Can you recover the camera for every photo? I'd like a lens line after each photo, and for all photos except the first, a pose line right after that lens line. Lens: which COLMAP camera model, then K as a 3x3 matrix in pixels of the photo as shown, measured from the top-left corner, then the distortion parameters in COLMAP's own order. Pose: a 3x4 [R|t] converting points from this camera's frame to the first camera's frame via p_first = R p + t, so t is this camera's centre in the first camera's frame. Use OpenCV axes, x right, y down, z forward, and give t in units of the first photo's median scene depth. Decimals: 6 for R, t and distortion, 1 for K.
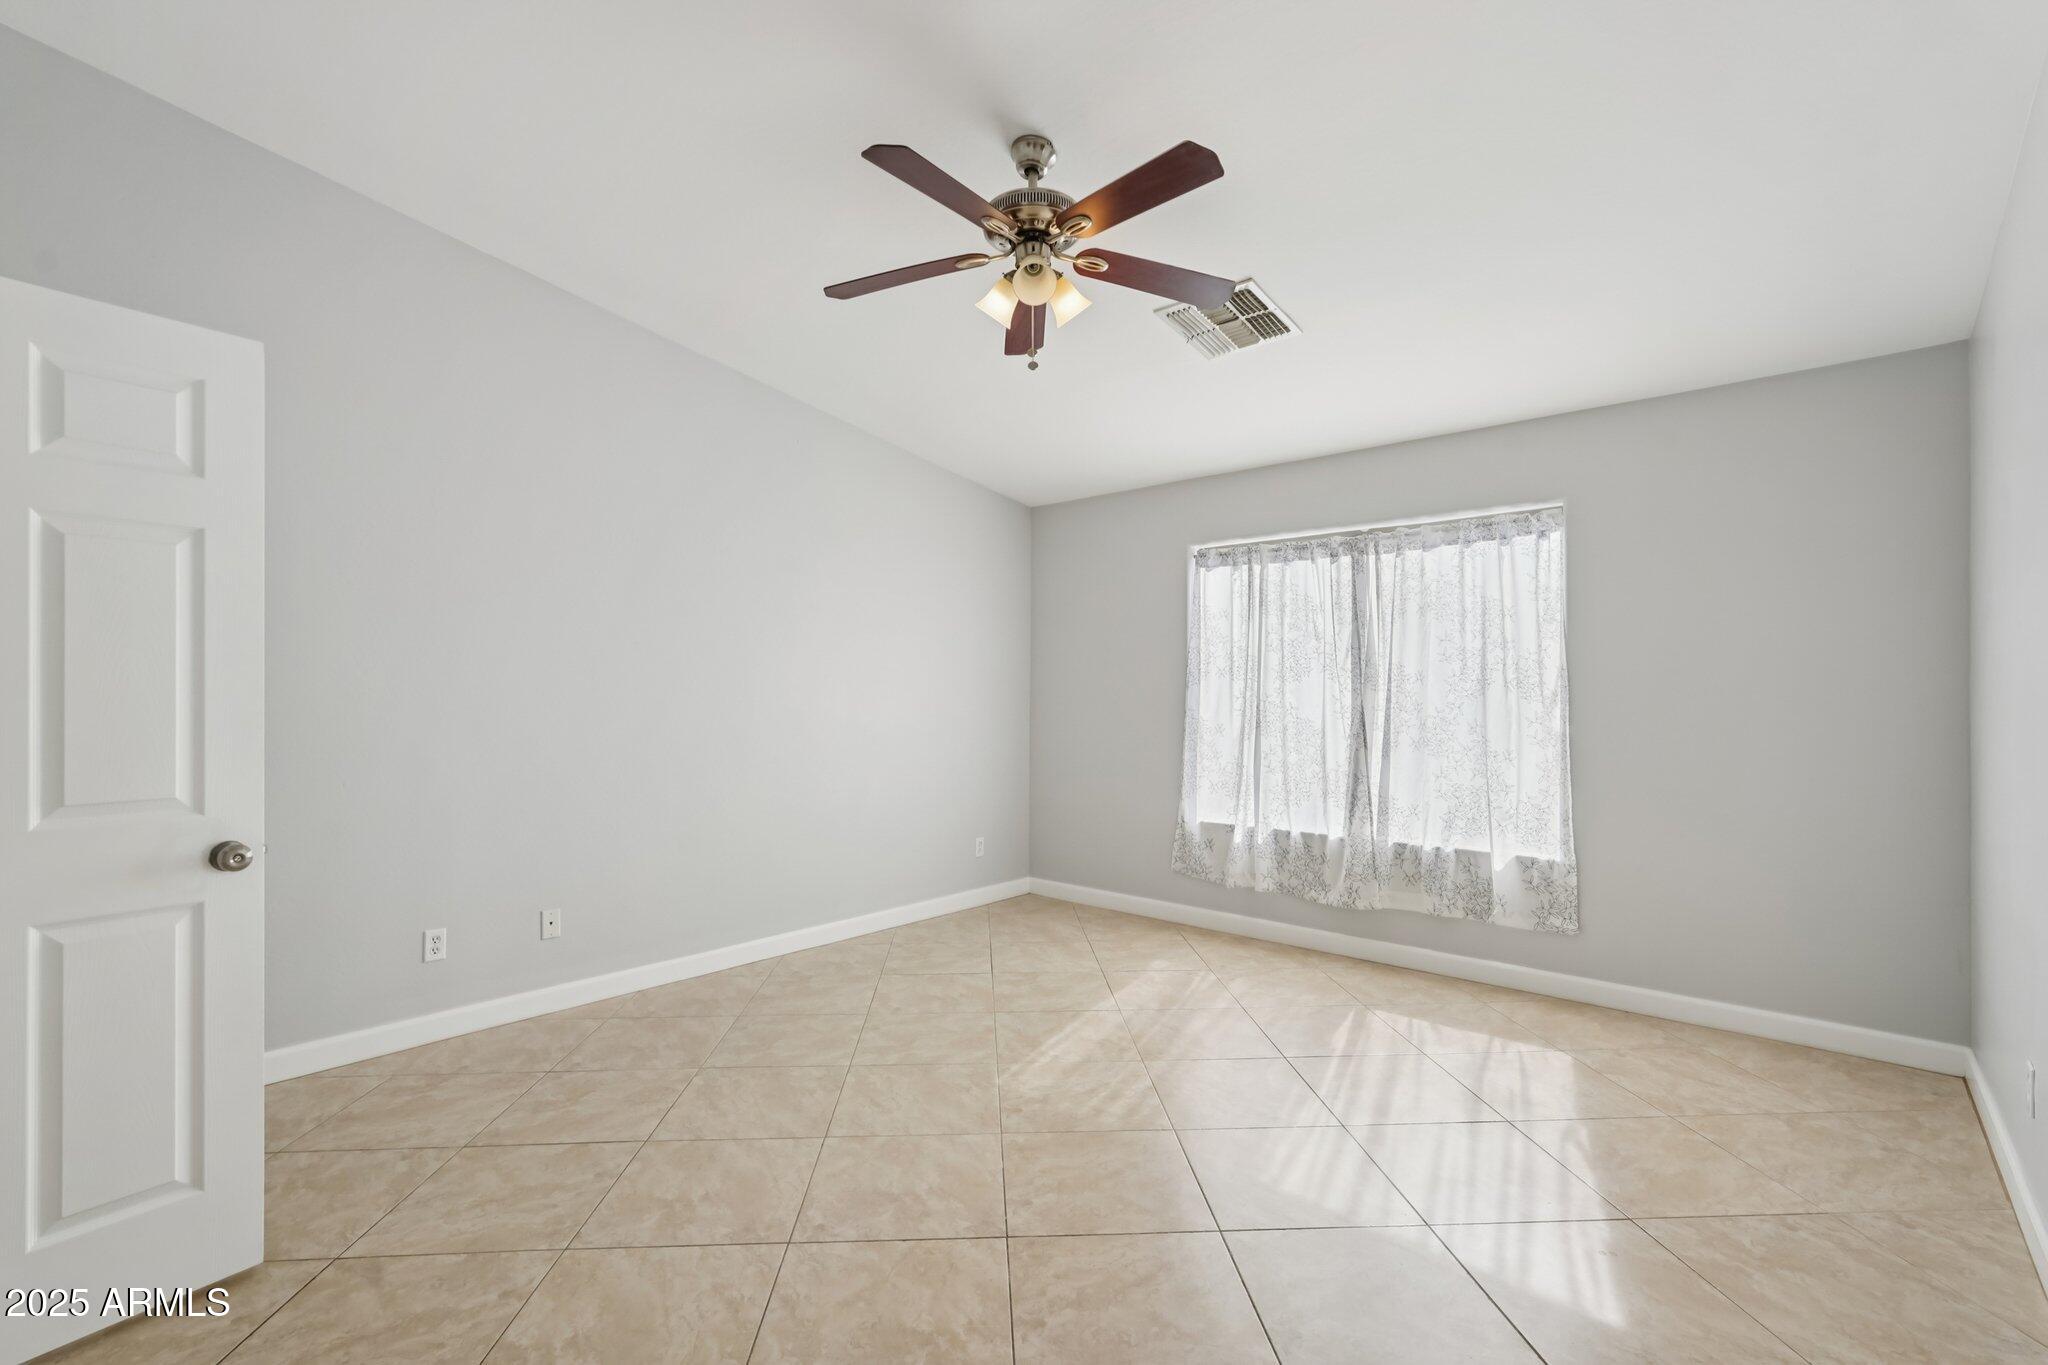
lens RADIAL K [[928.3, 0, 1026.8], [0, 928.3, 681.6], [0, 0, 1]] dist [-0.003249, 0.006175]
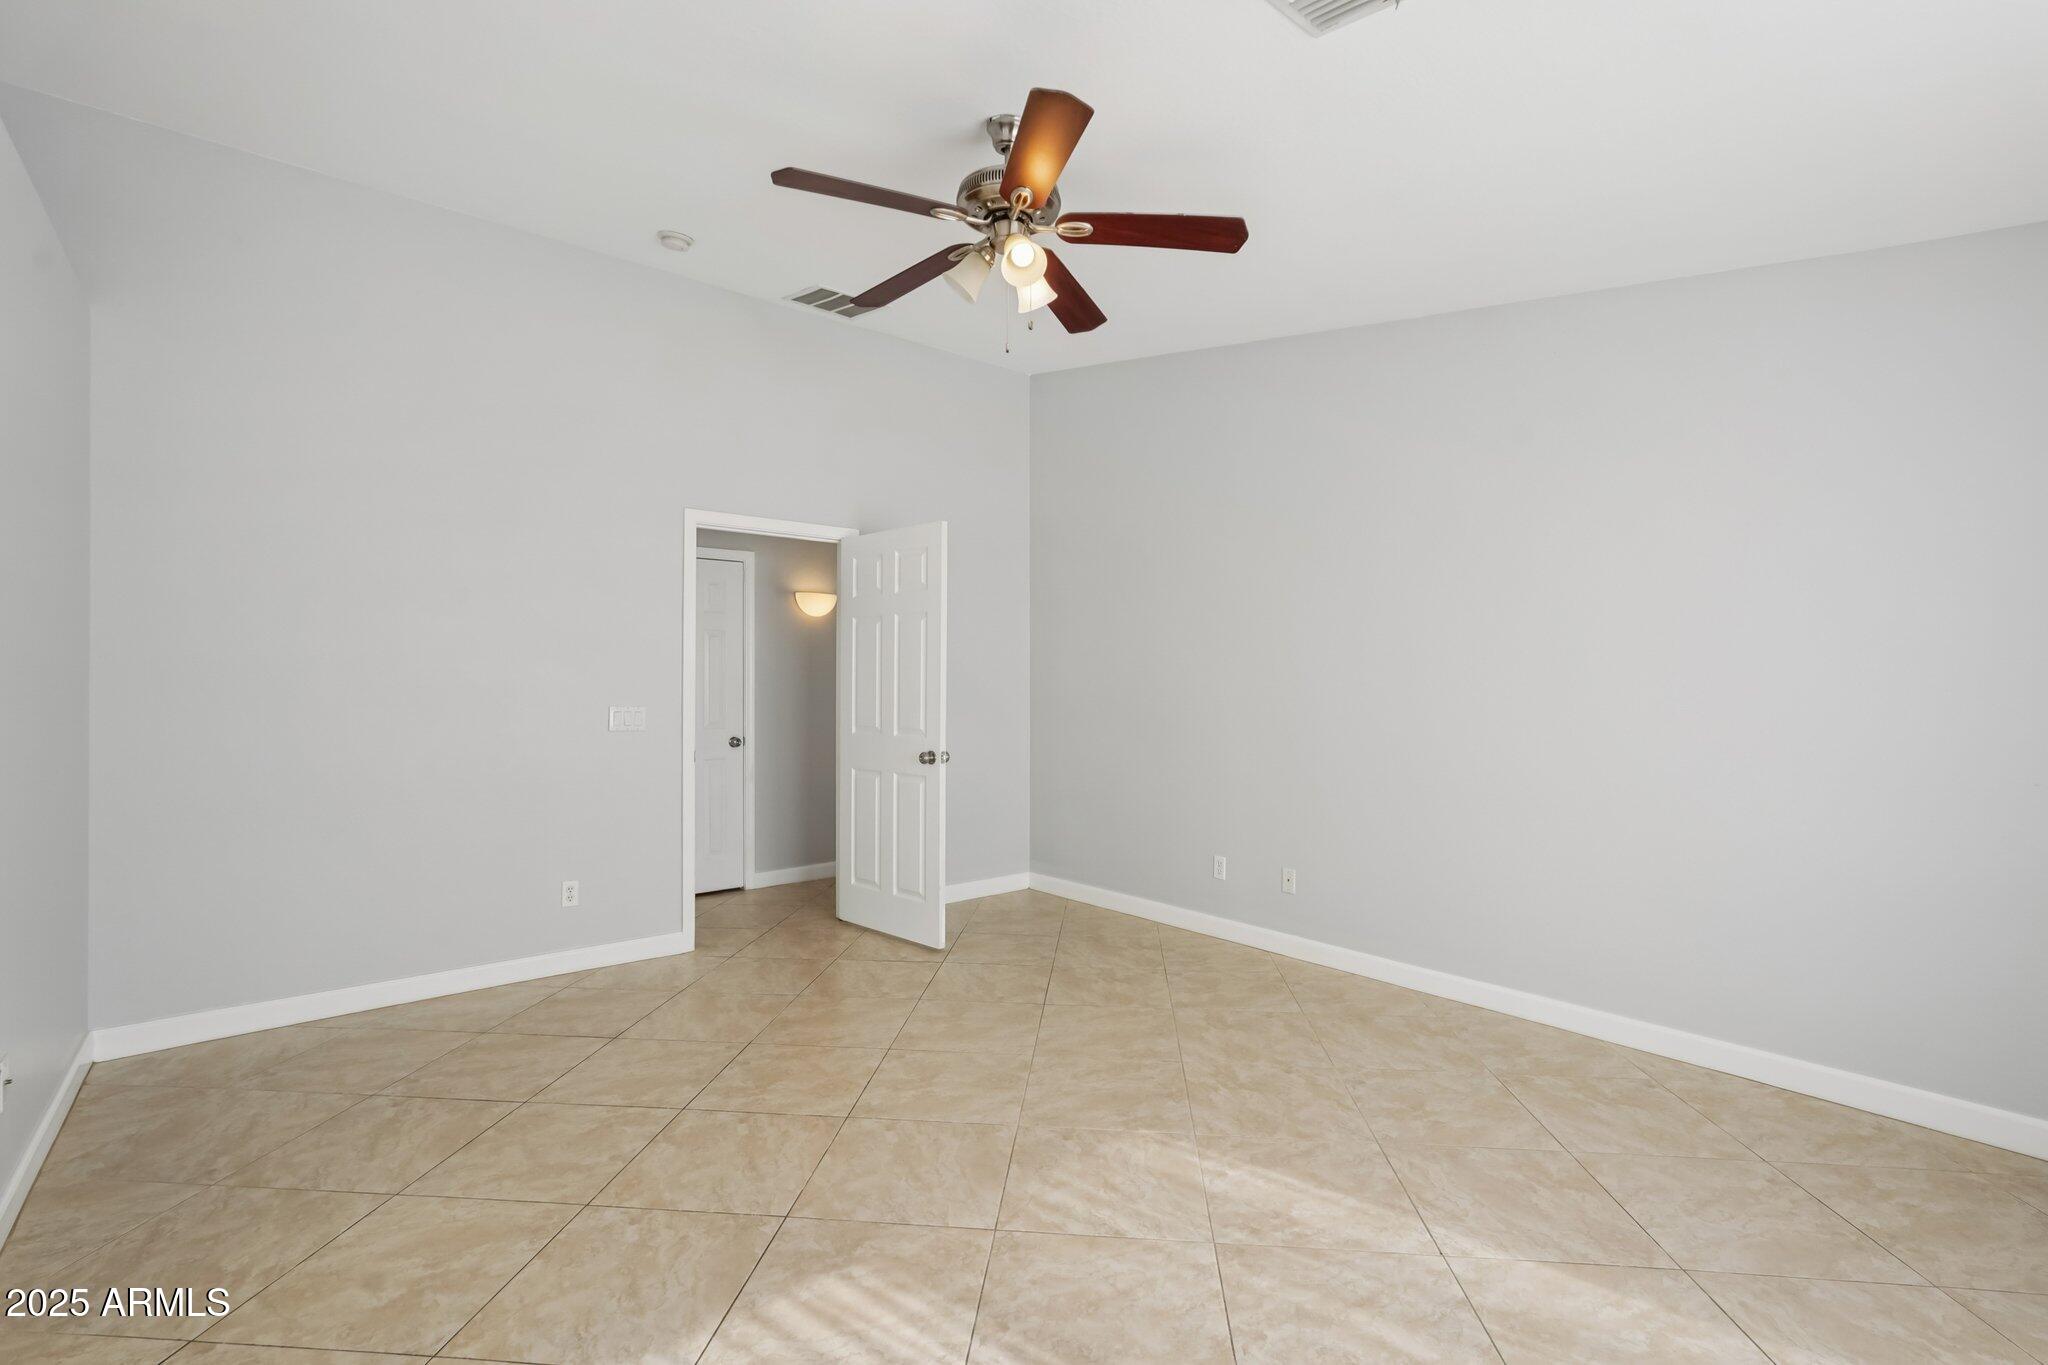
lens RADIAL K [[928.3, 0, 1015.8], [0, 928.3, 680.9], [0, 0, 1]] dist [-0.003249, 0.006175]
pose [[-0.162841, -0.000913, -0.986652, 0.595623], [0.011010, 0.999936, -0.002743, 0.006057], [0.986591, -0.011310, -0.162820, 0.722294]]
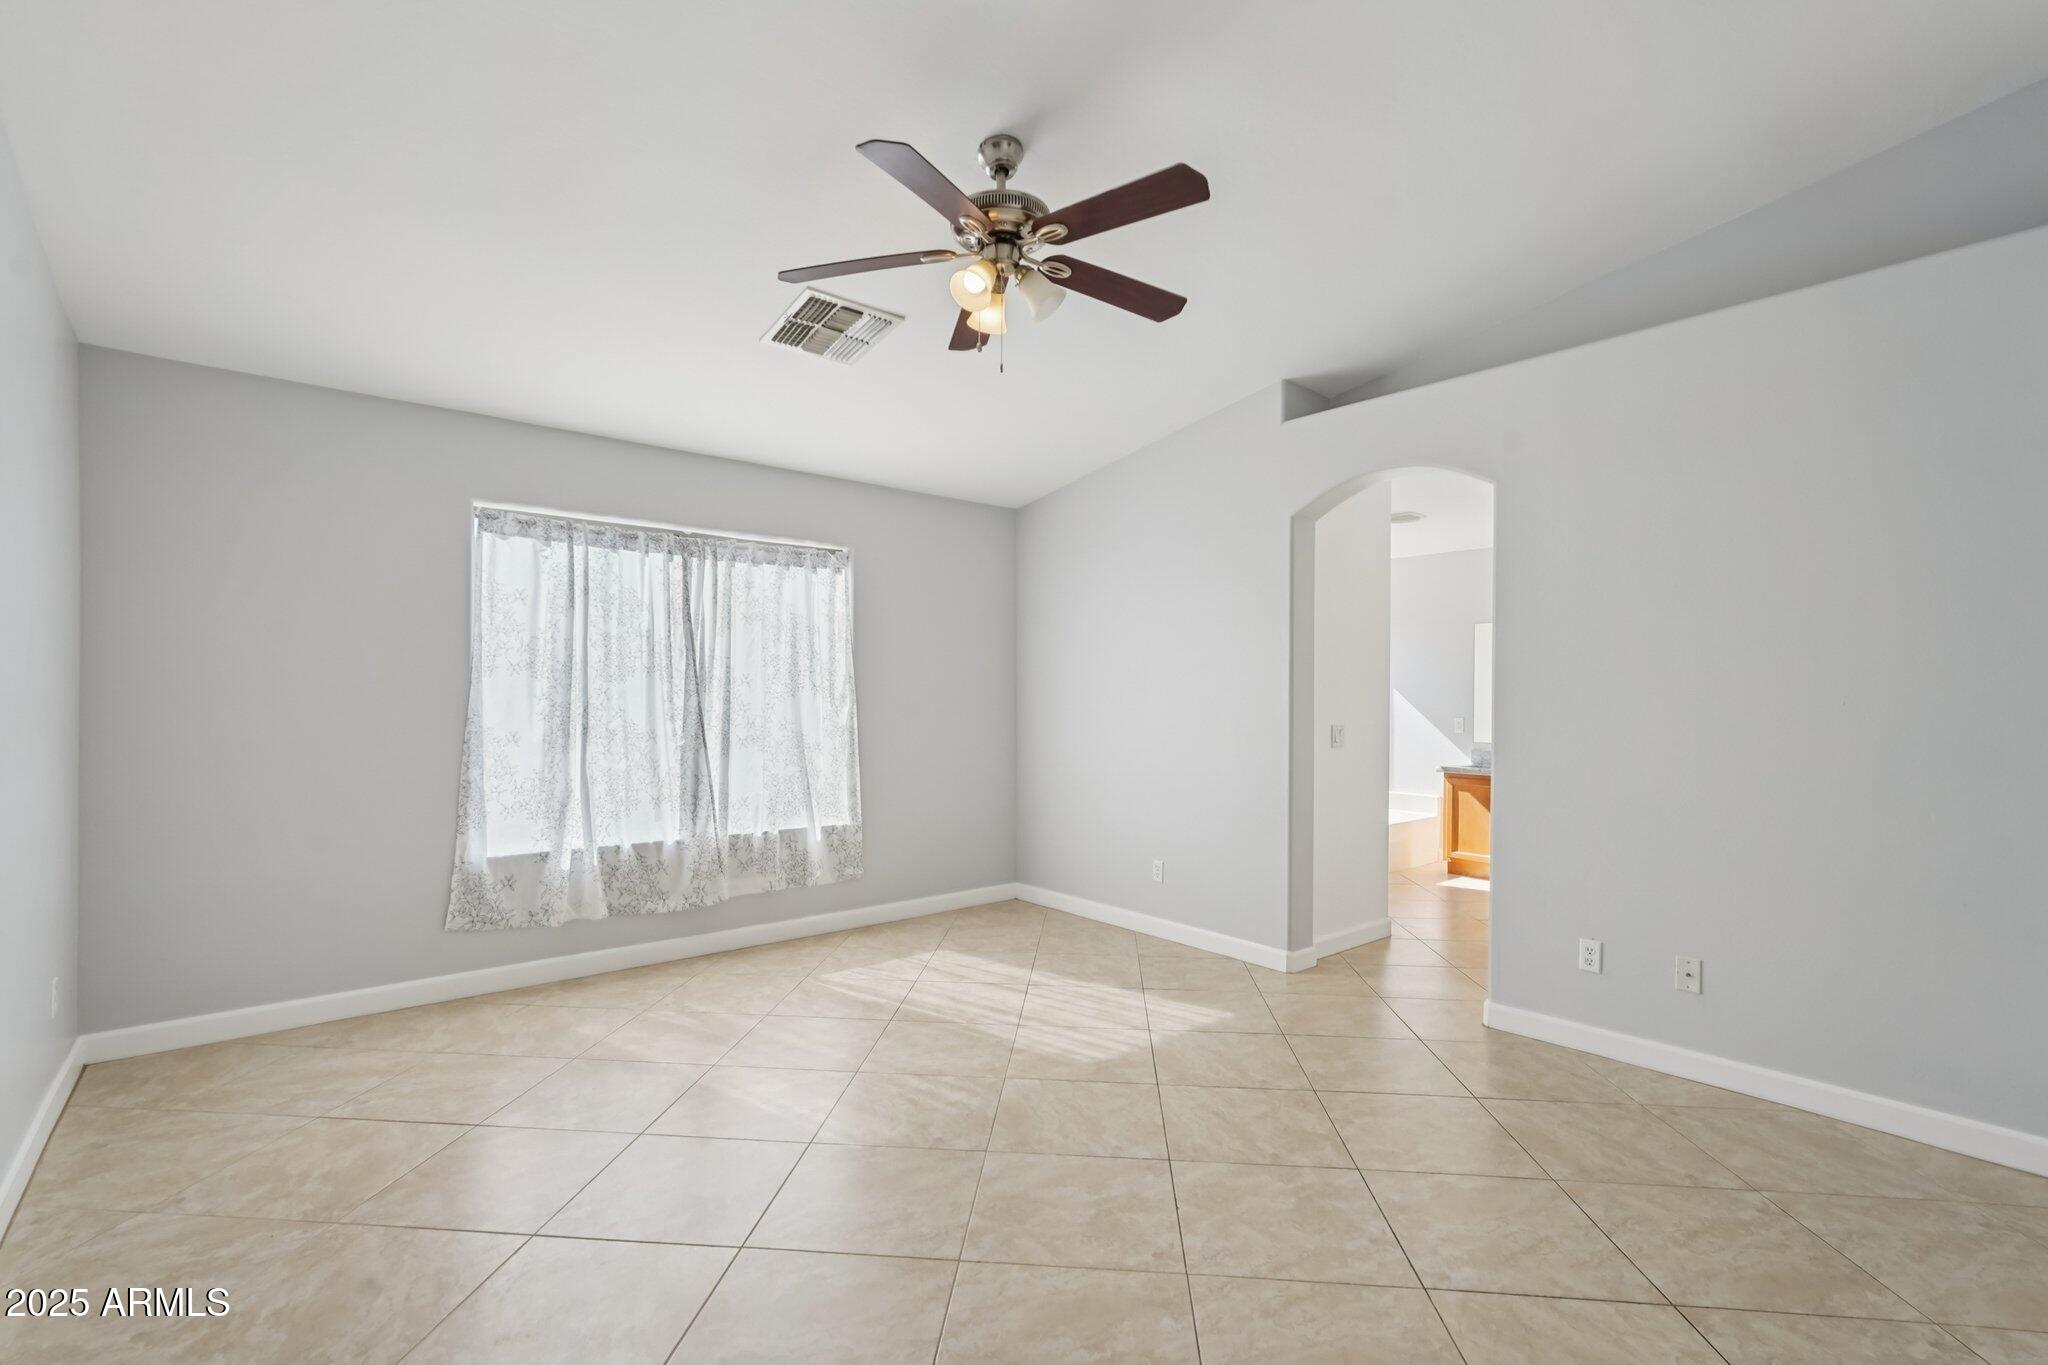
lens RADIAL K [[928.3, 0, 1031.0], [0, 928.3, 694.8], [0, 0, 1]] dist [-0.003249, 0.006175]
pose [[0.129940, 0.000832, 0.991522, -0.609639], [-0.019260, 0.999813, 0.001686, 0.003965], [-0.991335, -0.019315, 0.129931, 0.518275]]
